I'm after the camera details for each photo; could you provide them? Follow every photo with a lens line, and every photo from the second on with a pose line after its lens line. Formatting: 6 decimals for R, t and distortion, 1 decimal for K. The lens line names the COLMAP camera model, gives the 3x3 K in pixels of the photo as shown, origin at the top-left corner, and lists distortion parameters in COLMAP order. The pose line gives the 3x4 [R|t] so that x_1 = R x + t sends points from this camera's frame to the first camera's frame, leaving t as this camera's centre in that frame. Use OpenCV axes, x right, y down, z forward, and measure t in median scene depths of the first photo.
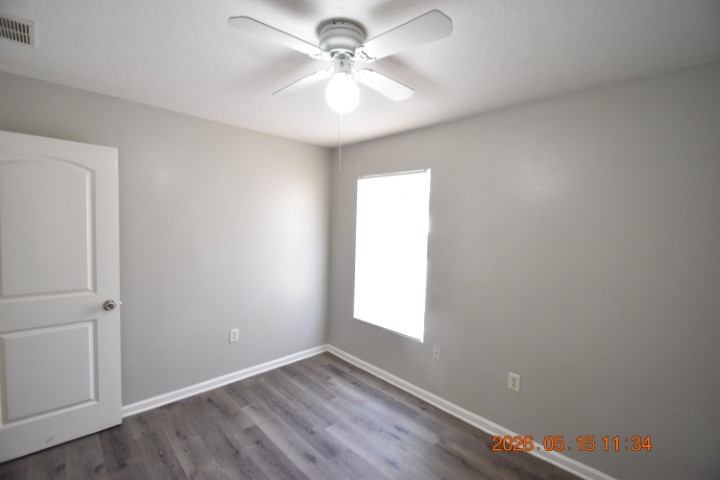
lens RADIAL K [[315.2, 0, 358.6], [0, 315.2, 242.8], [0, 0, 1]] dist [0.015071, -0.017254]
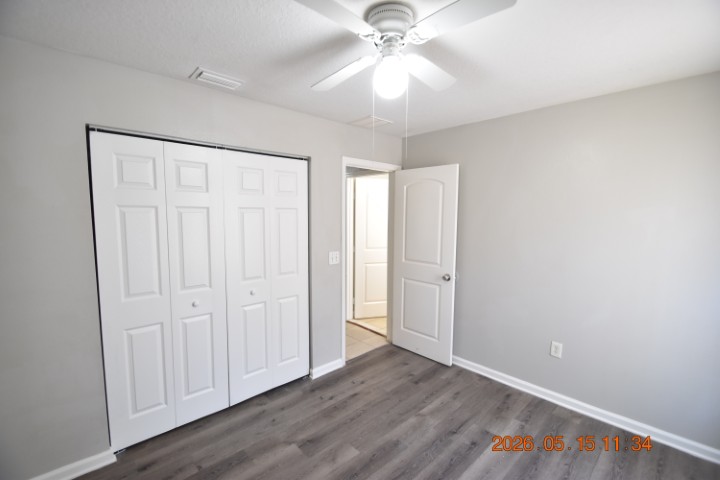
lens RADIAL K [[315.2, 0, 358.6], [0, 315.2, 242.8], [0, 0, 1]] dist [0.015071, -0.017254]
pose [[-0.018694, 0.061112, -0.997956, 0.543514], [-0.065288, 0.995925, 0.062211, -0.015678], [0.997691, 0.066318, -0.014628, 0.549467]]
